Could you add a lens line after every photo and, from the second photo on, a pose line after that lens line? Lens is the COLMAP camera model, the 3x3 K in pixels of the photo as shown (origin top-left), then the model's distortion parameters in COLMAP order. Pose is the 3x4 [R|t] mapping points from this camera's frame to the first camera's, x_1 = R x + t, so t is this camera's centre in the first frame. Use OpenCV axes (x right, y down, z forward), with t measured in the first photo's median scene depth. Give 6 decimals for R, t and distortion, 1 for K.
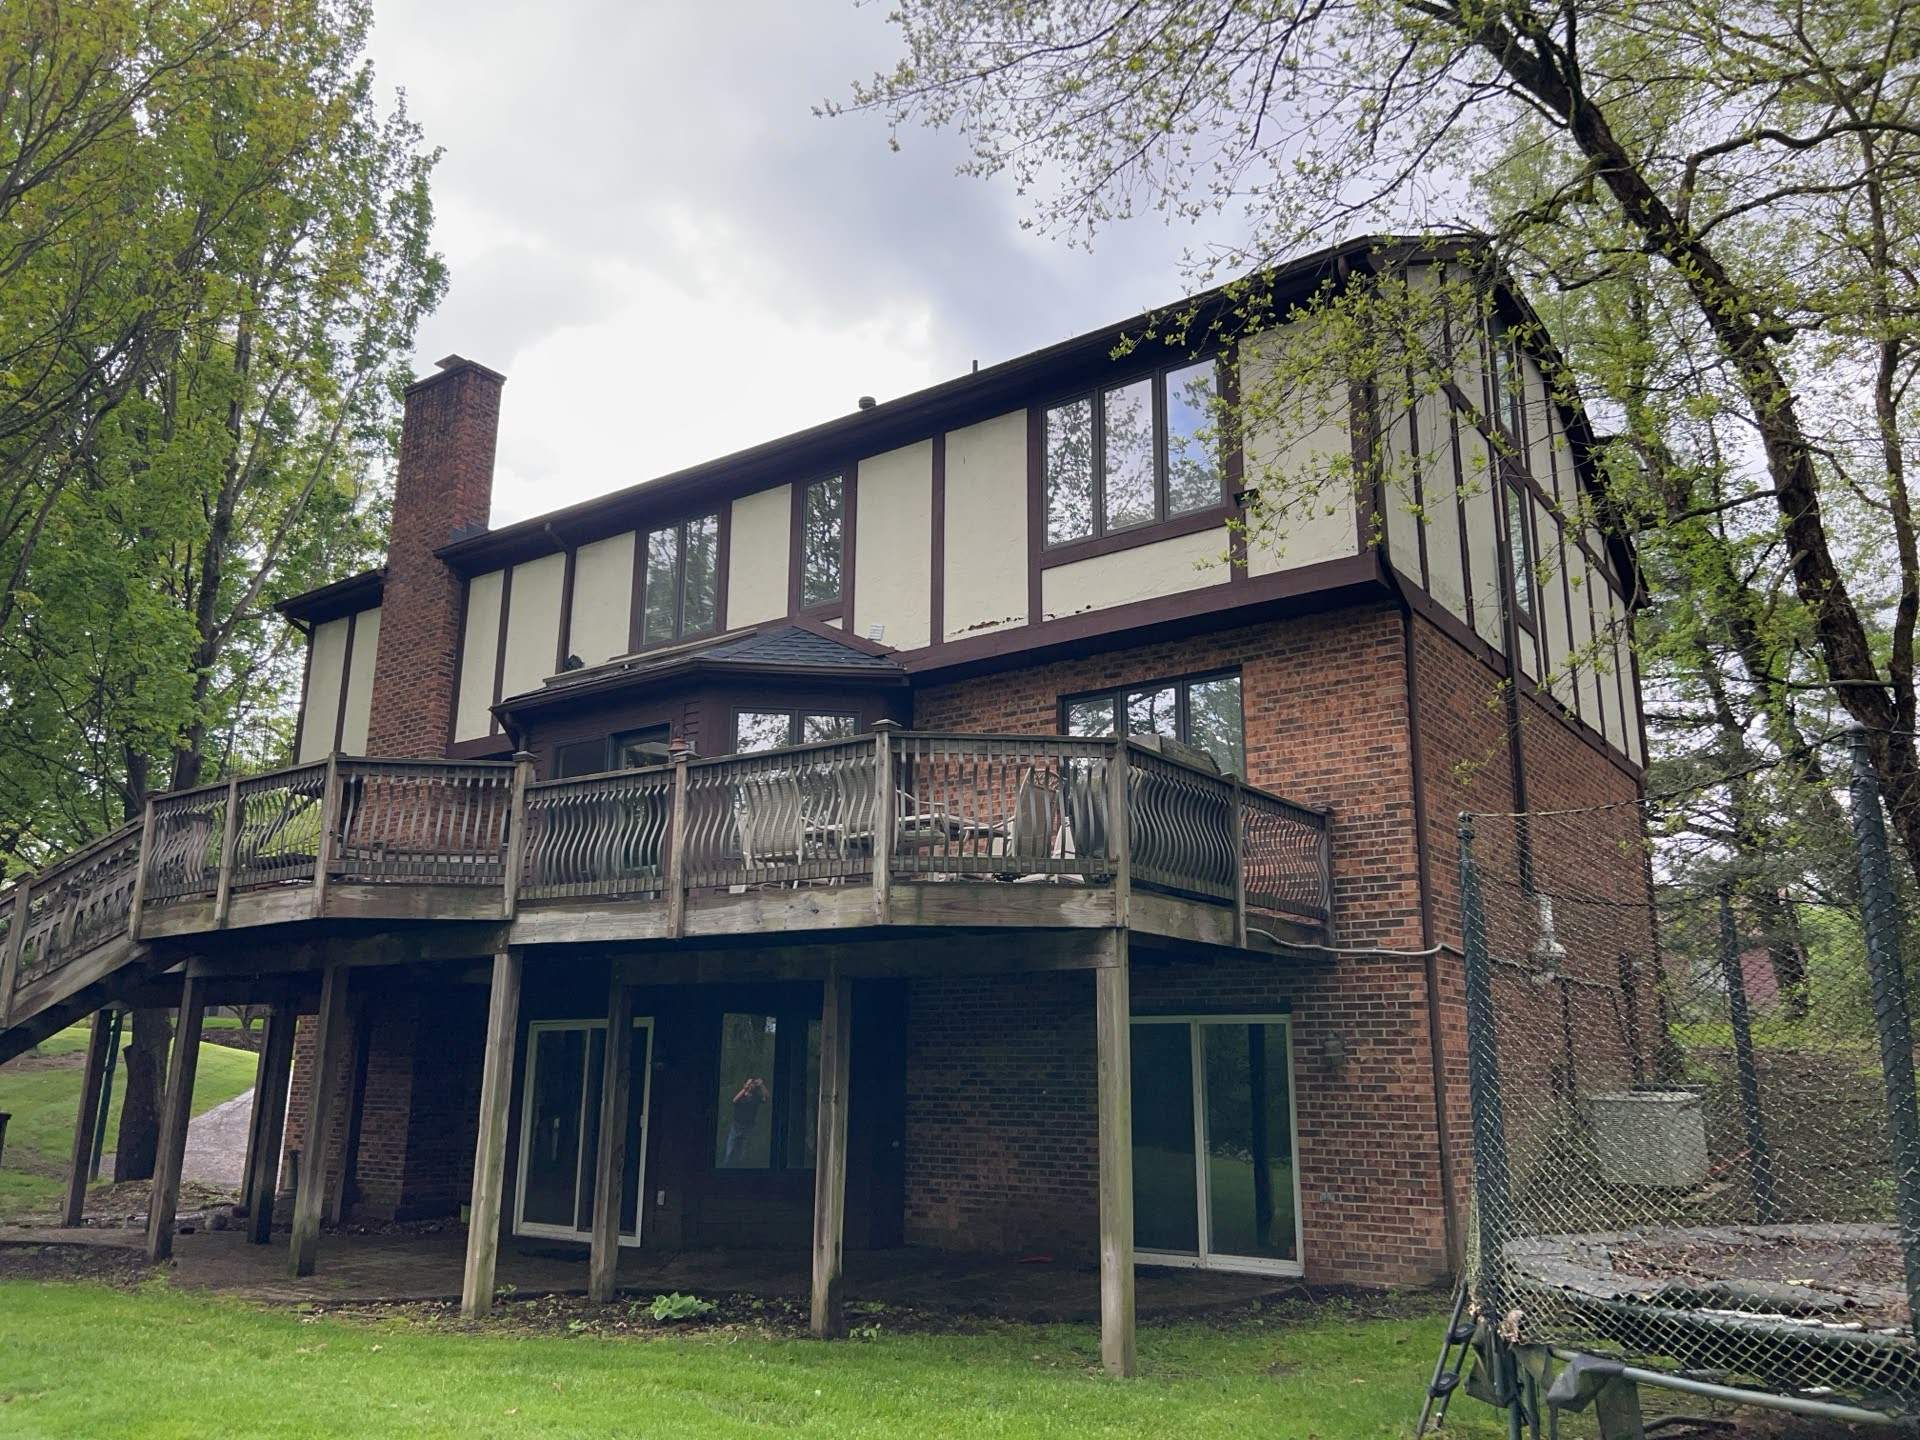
lens RADIAL K [[1417.1, 0, 960.0], [0, 1417.1, 720.0], [0, 0, 1]] dist [0.035458, -0.004357]
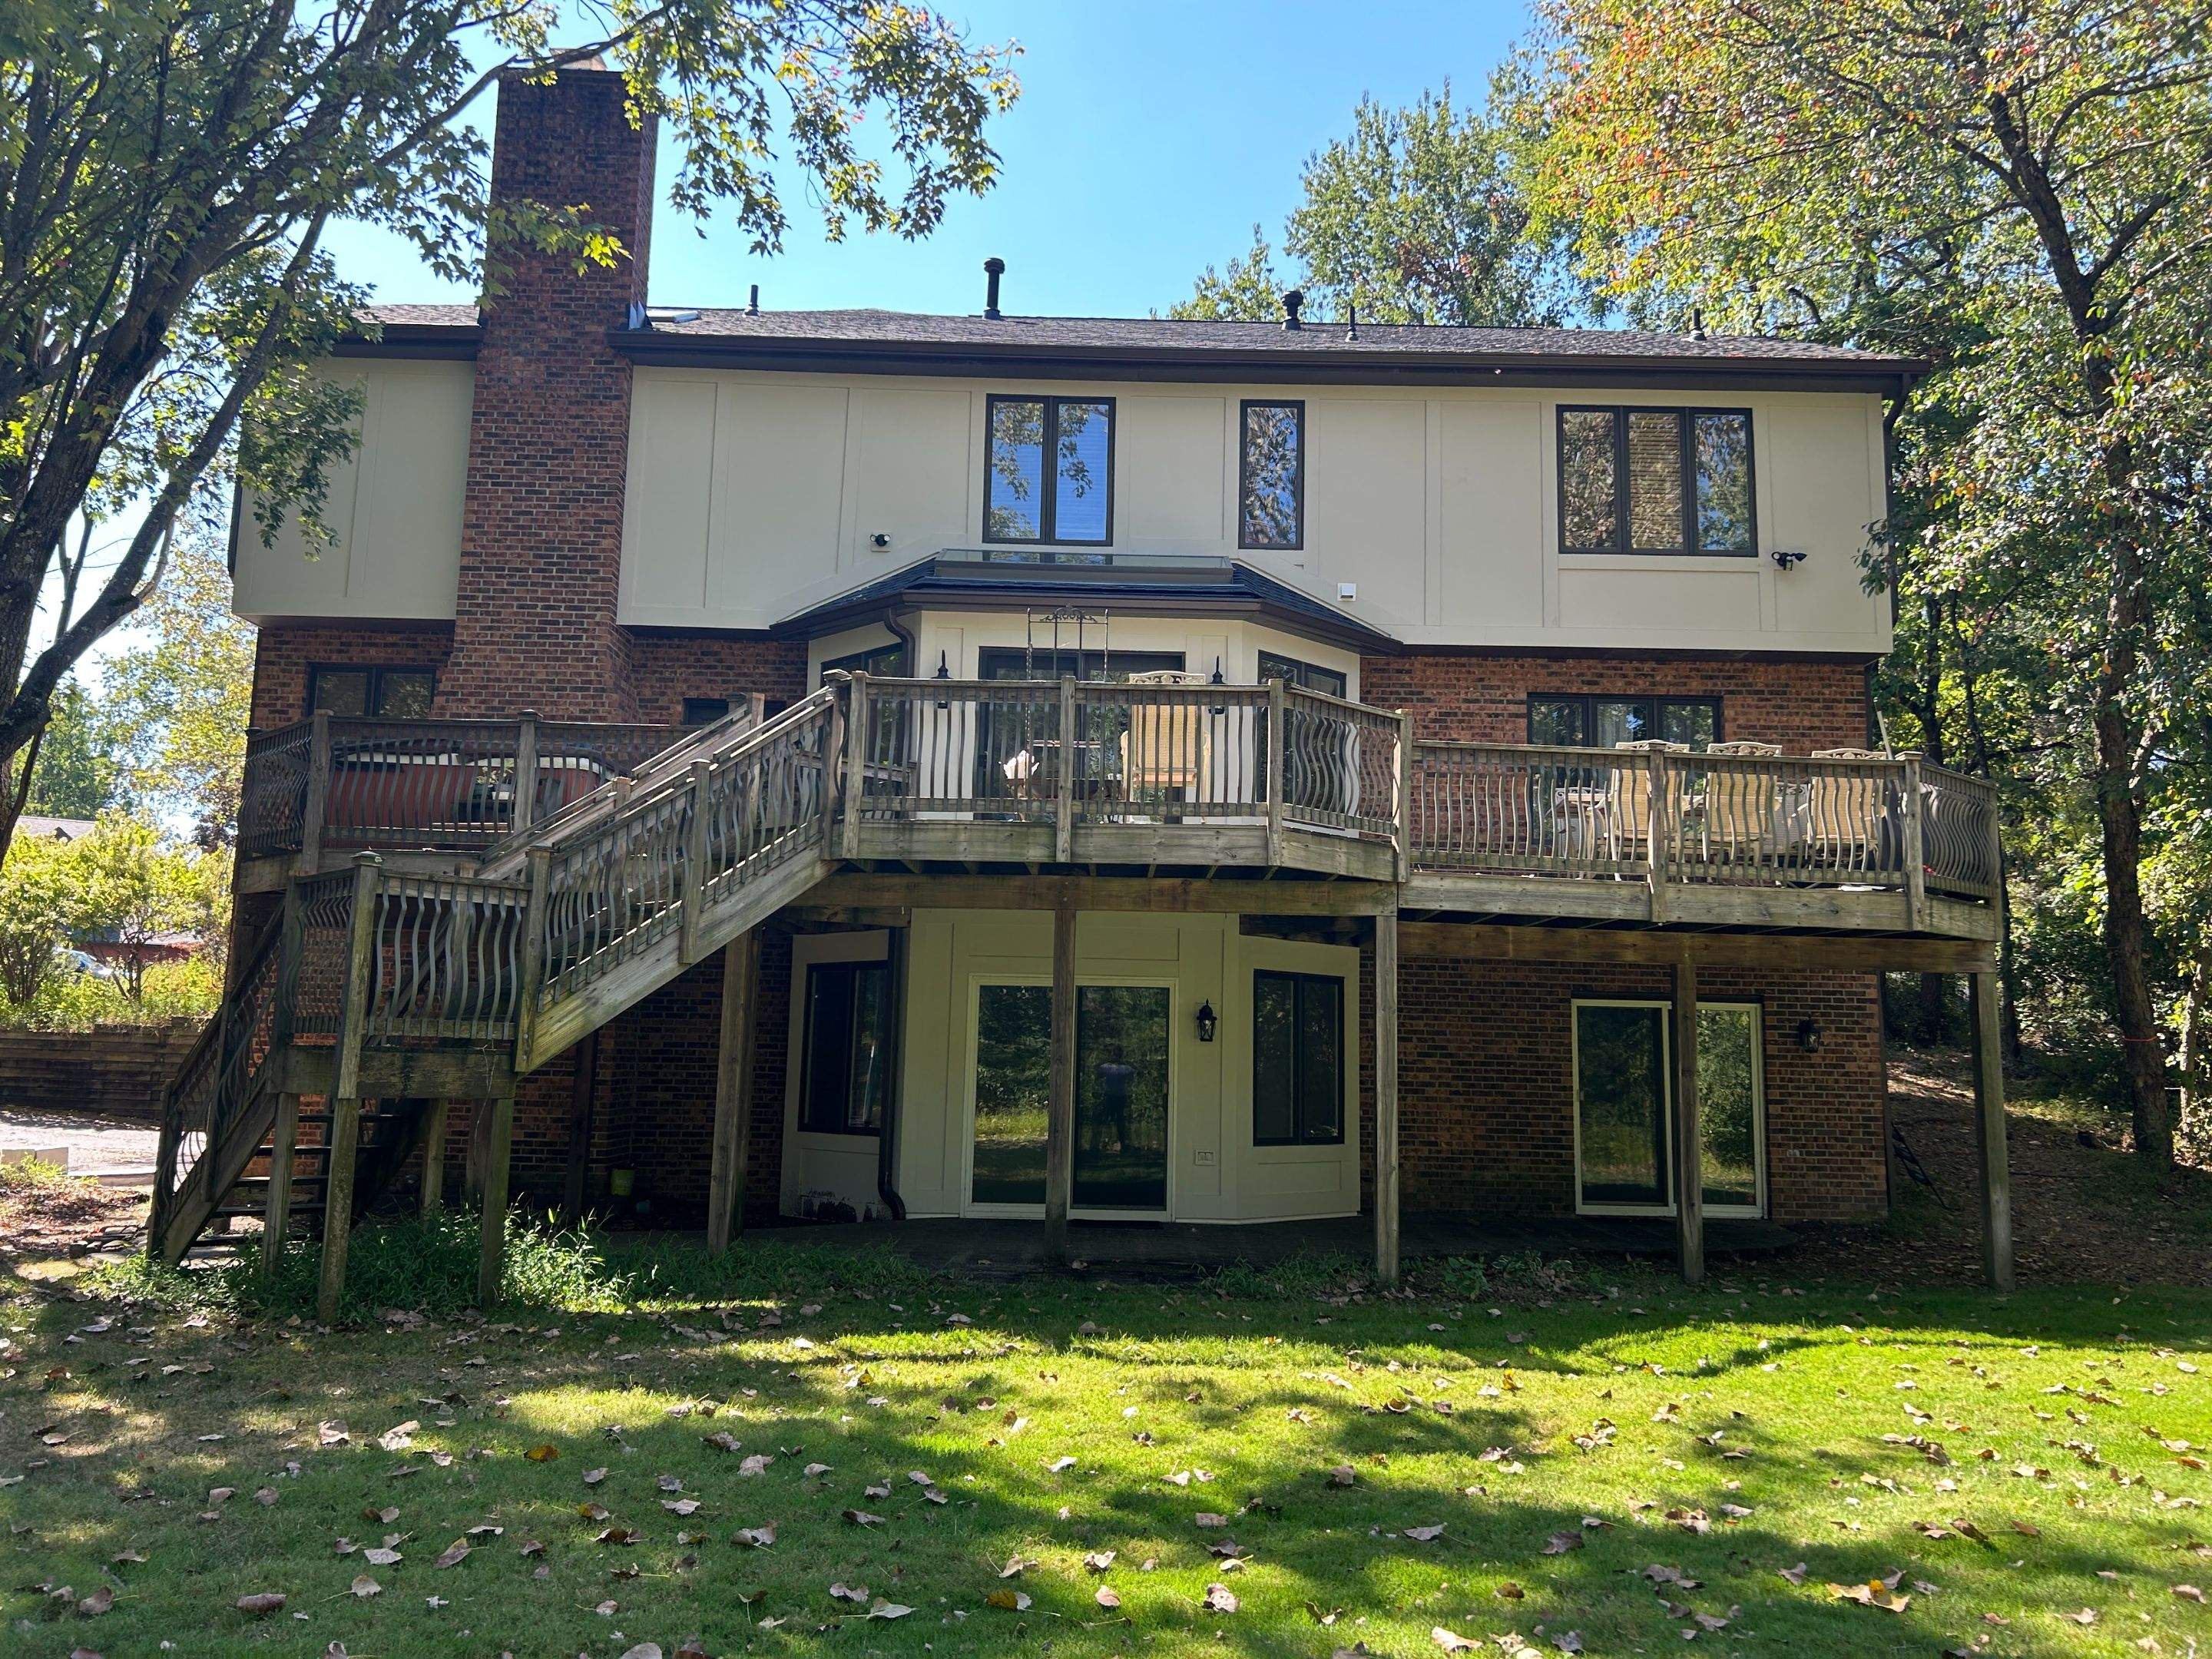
lens RADIAL K [[1632.6, 0, 1106.0], [0, 1632.6, 829.5], [0, 0, 1]] dist [0.035458, -0.004357]
pose [[0.815668, 0.092124, 0.571138, -0.984052], [-0.158376, 0.985083, 0.067292, 0.058339], [-0.556419, -0.145342, 0.818091, 0.207782]]
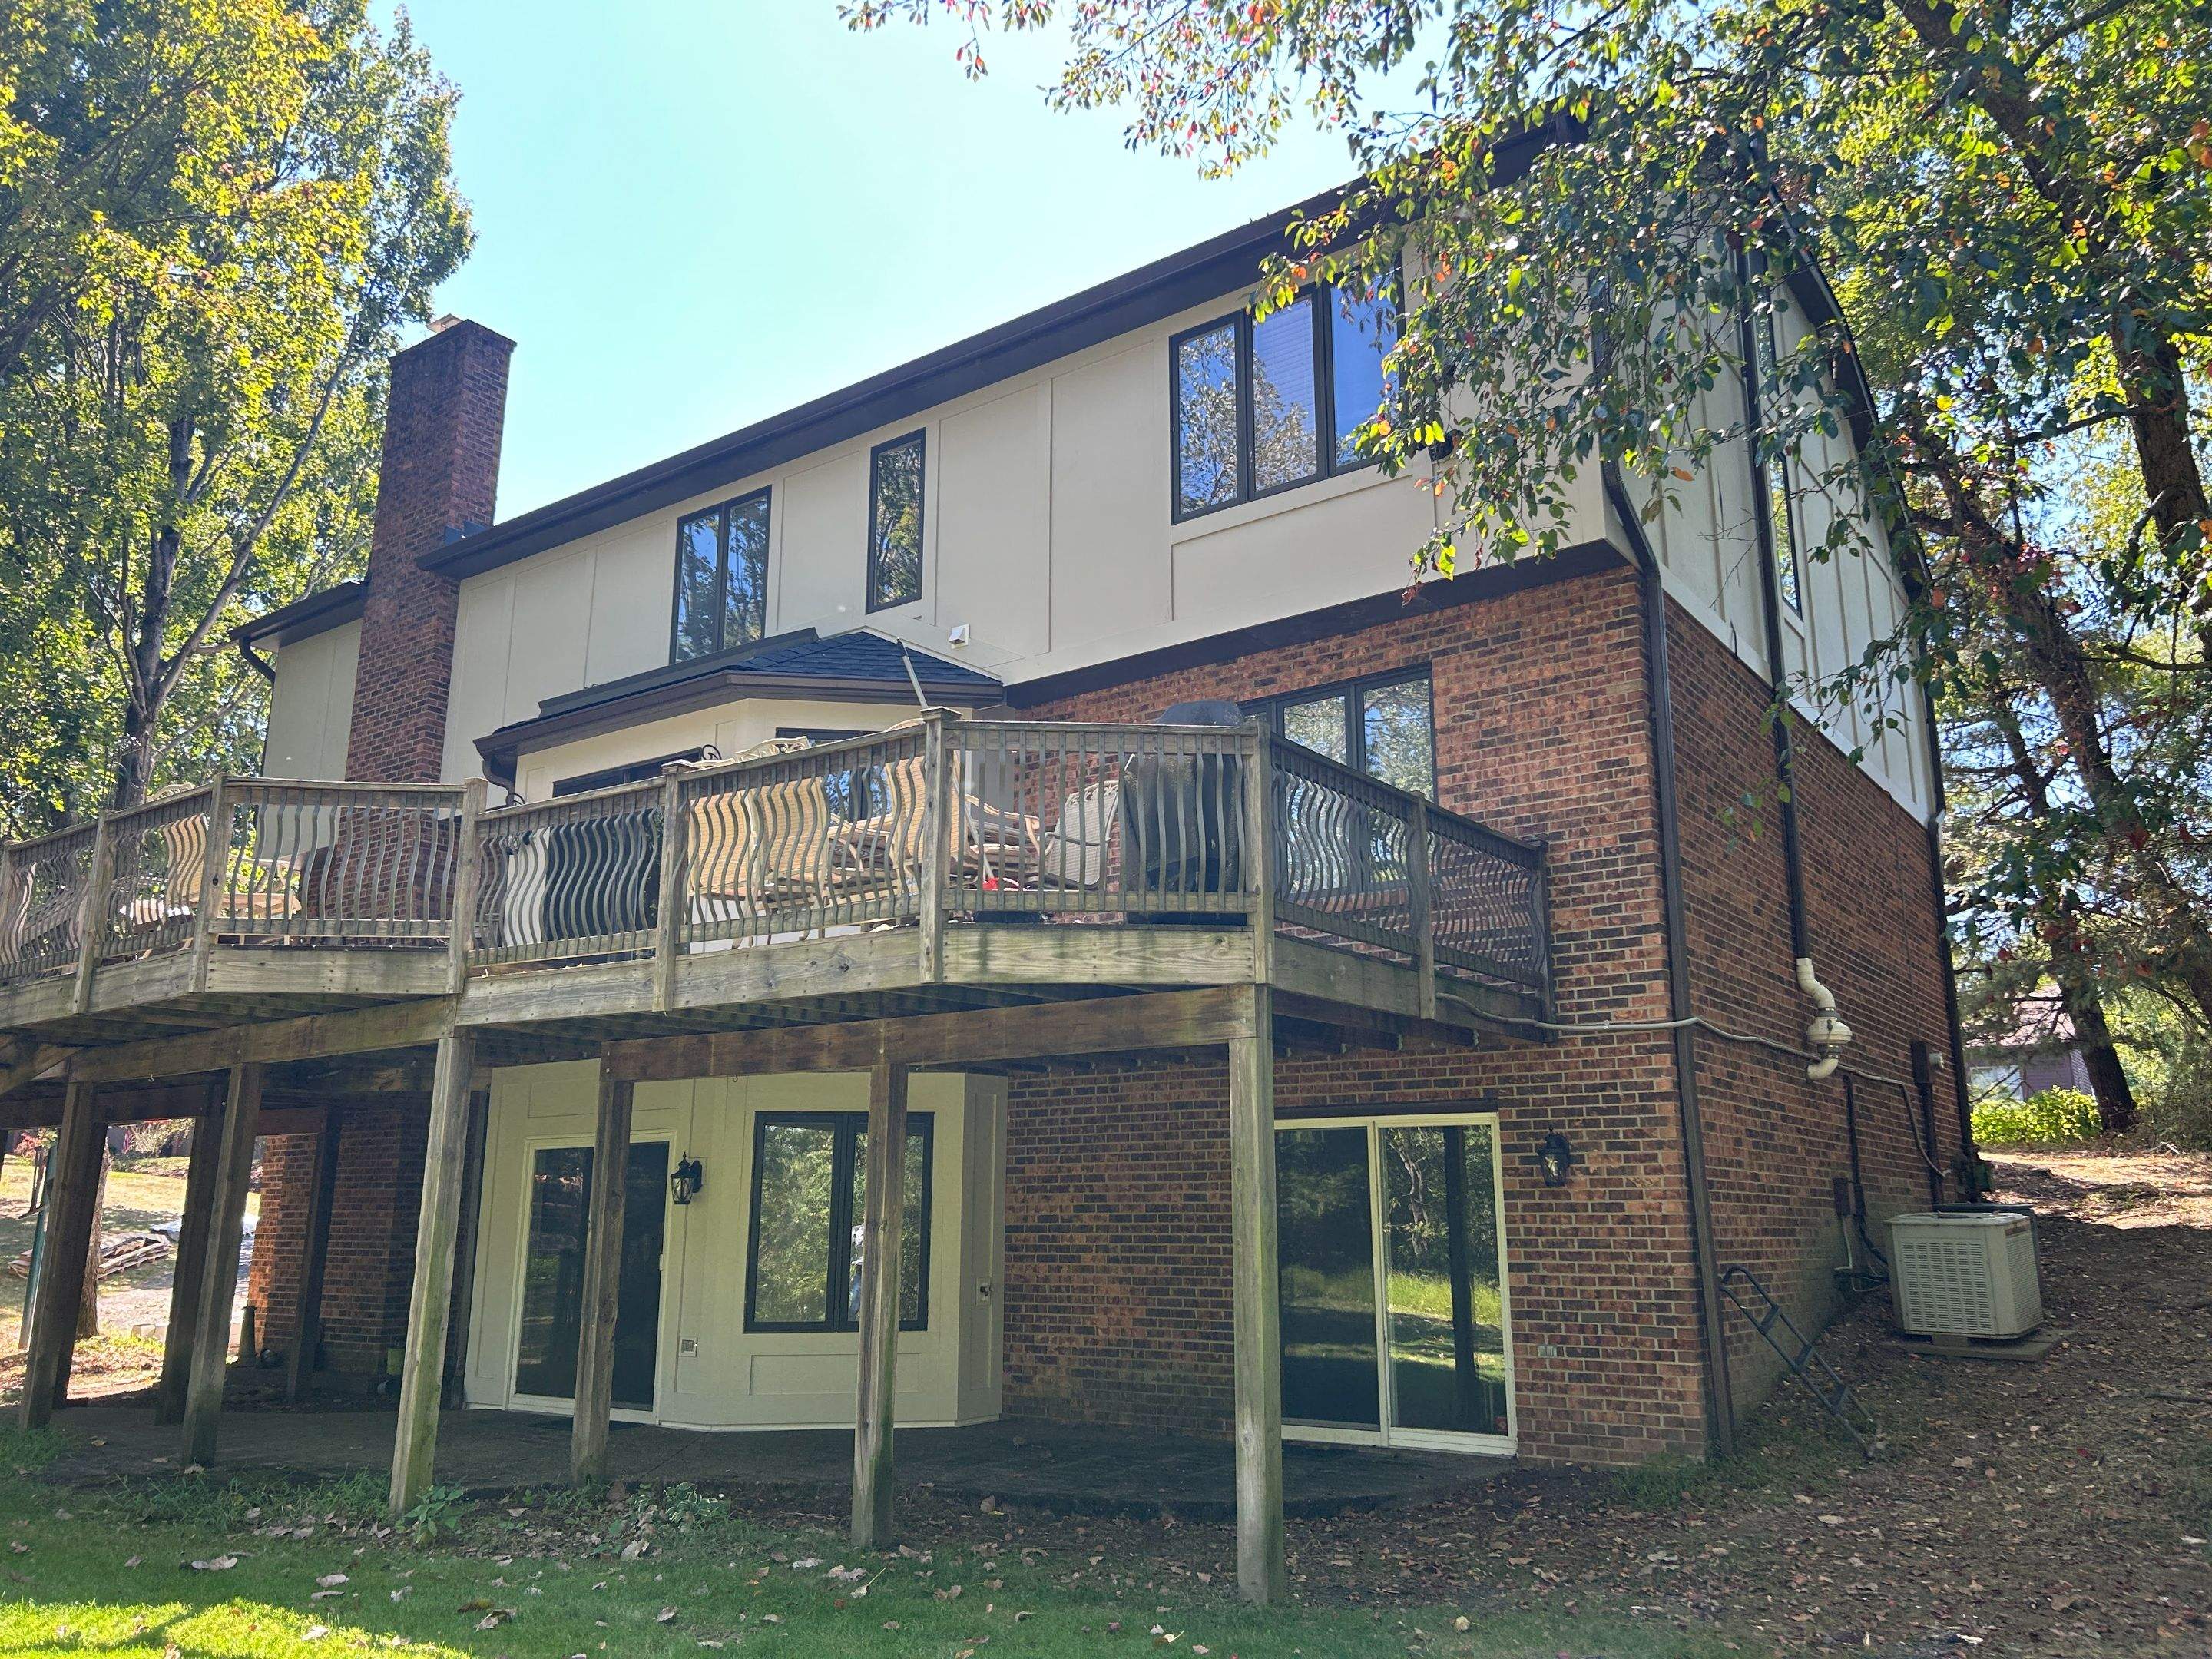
lens RADIAL K [[1645.7, 0, 1114.5], [0, 1645.7, 806.7], [0, 0, 1]] dist [0.027611, -0.004787]
pose [[0.999952, -0.009506, -0.002211, 0.030433], [0.009508, 0.999954, 0.001048, 0.039818], [0.002201, -0.001069, 0.999997, 0.114336]]
